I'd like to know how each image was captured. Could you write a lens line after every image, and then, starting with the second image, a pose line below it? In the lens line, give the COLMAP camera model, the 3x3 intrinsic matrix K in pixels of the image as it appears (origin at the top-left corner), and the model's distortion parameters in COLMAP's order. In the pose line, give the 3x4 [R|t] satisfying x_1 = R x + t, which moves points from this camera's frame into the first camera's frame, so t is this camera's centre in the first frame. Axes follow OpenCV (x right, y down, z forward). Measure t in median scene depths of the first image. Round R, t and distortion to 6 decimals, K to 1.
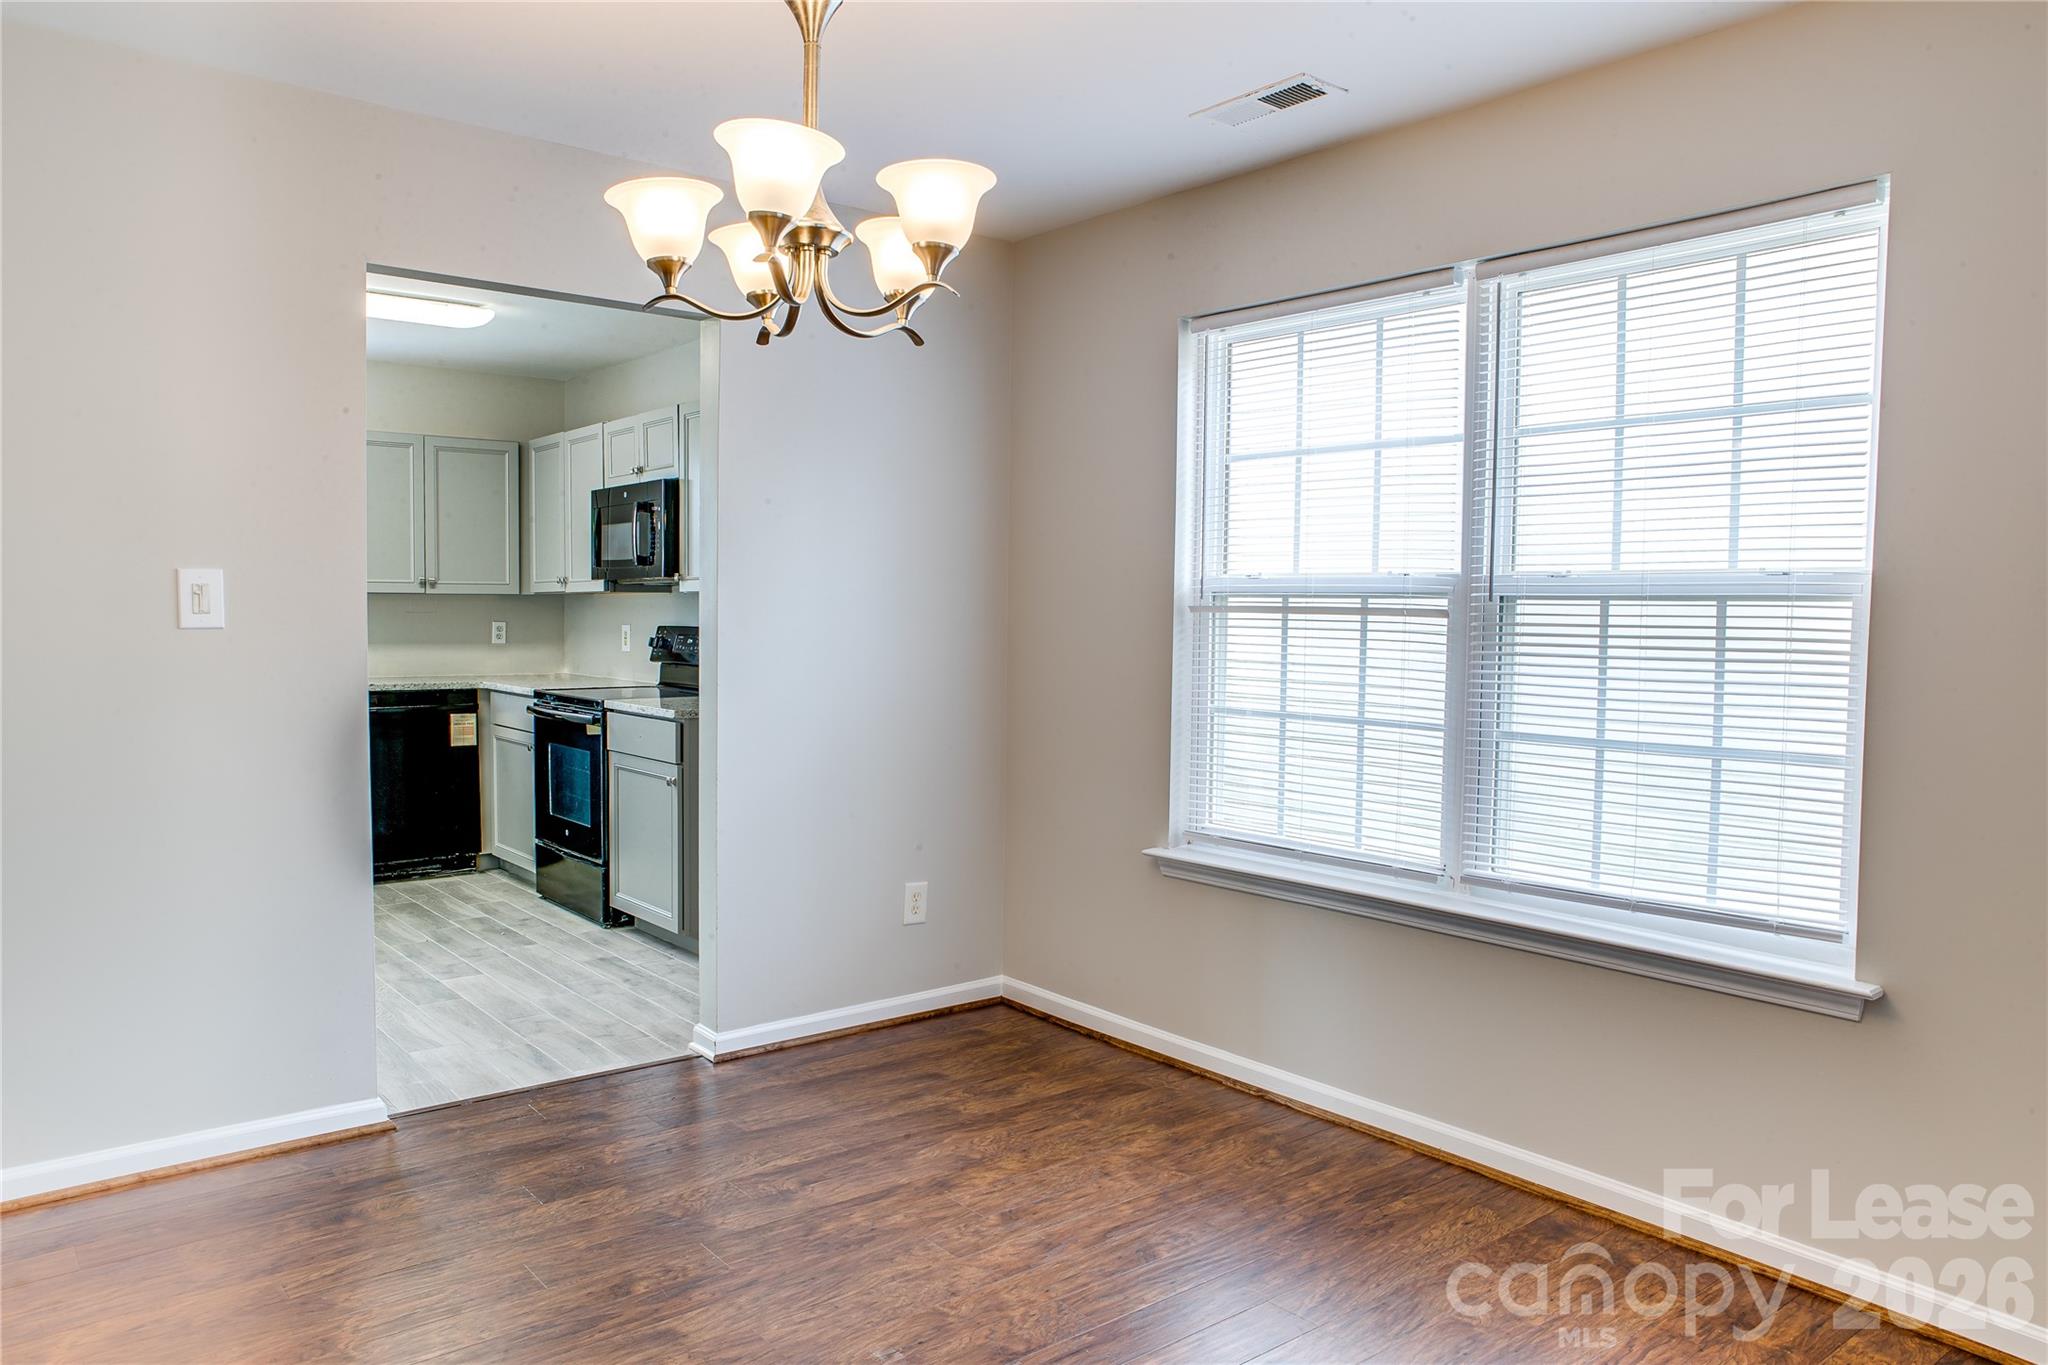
lens RADIAL K [[1419.7, 0, 1028.6], [0, 1419.7, 671.5], [0, 0, 1]] dist [-0.056127, 0.062109]
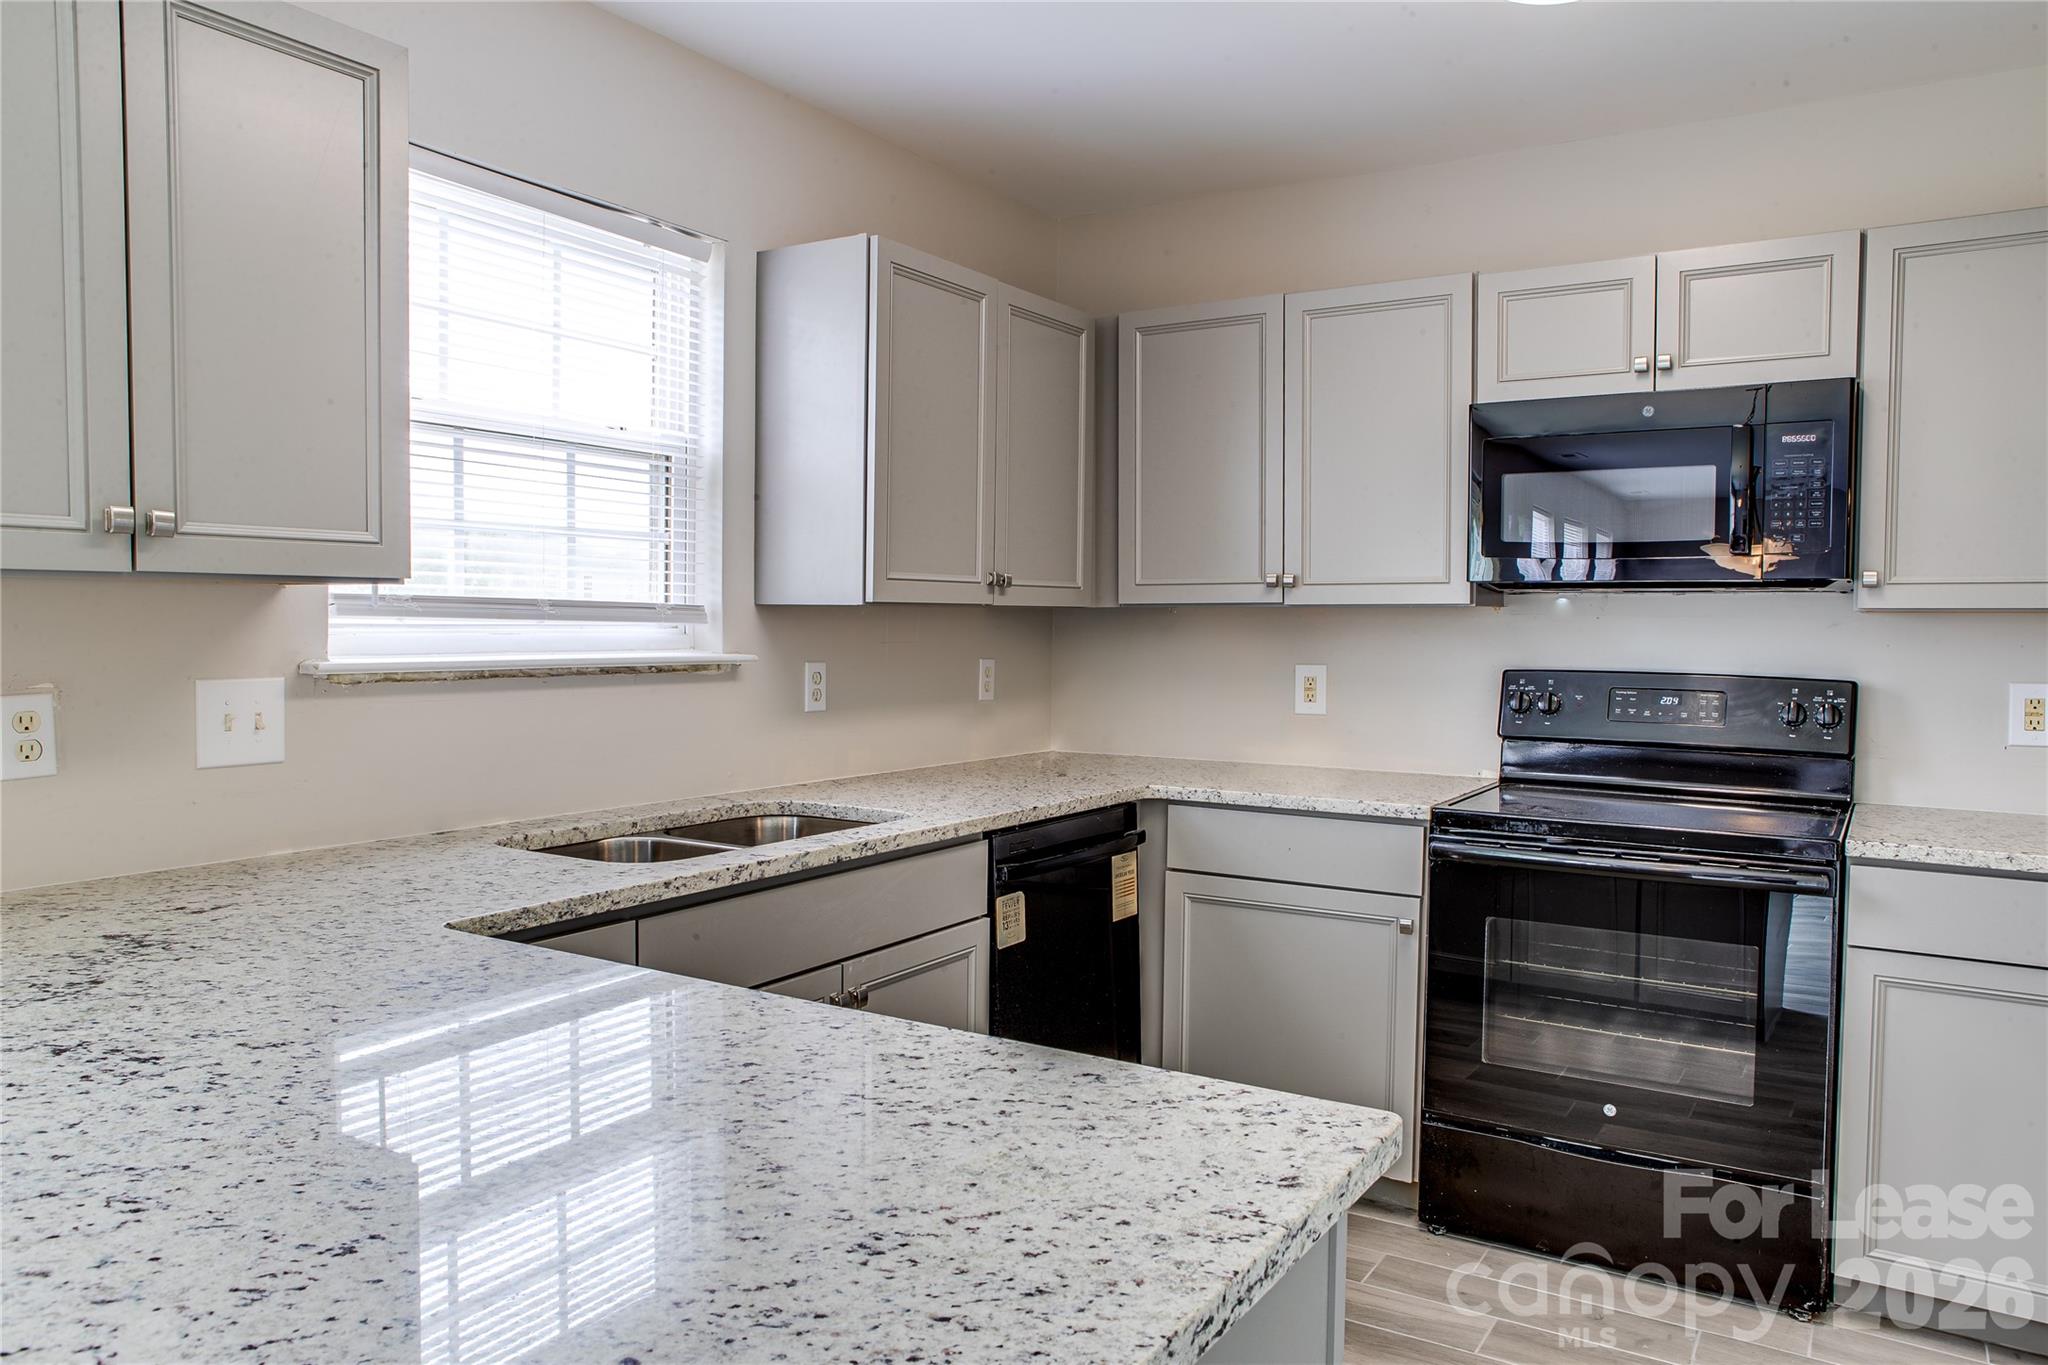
lens RADIAL K [[1419.7, 0, 1028.6], [0, 1419.7, 671.5], [0, 0, 1]] dist [-0.056127, 0.062109]
pose [[0.946965, -0.014239, 0.321022, -0.590763], [0.016497, 0.999855, -0.004313, -0.031308], [-0.320914, 0.009380, 0.947062, 0.544554]]
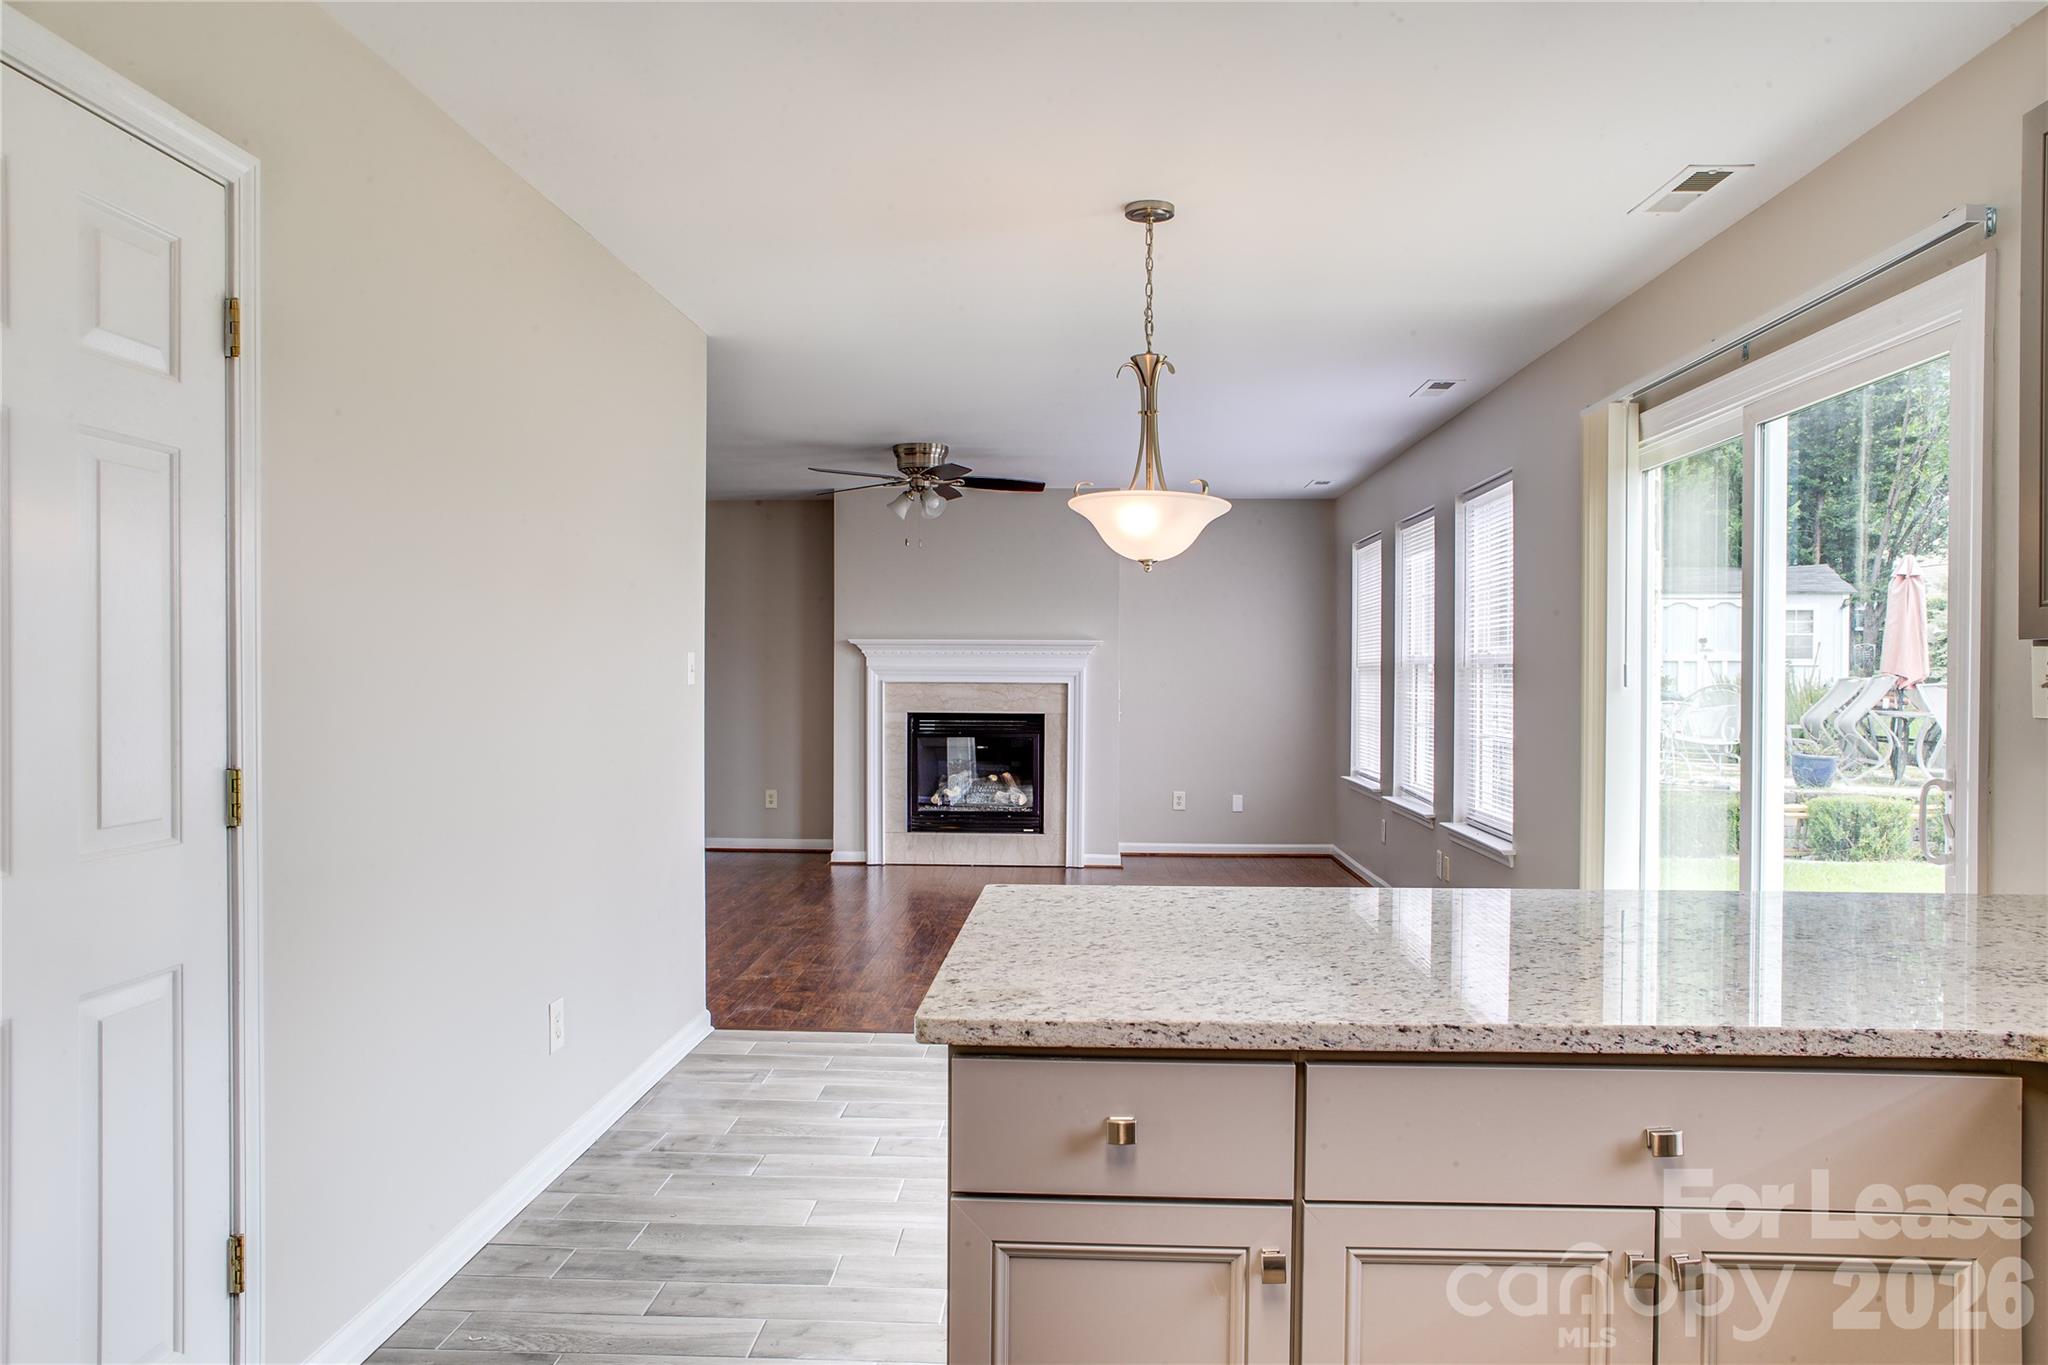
lens RADIAL K [[1419.7, 0, 1028.6], [0, 1419.7, 671.5], [0, 0, 1]] dist [-0.056127, 0.062109]
pose [[-0.666291, -0.014094, -0.745558, -0.337880], [-0.046485, 0.998662, 0.022664, -0.041836], [0.744241, 0.049758, -0.666055, 0.849787]]
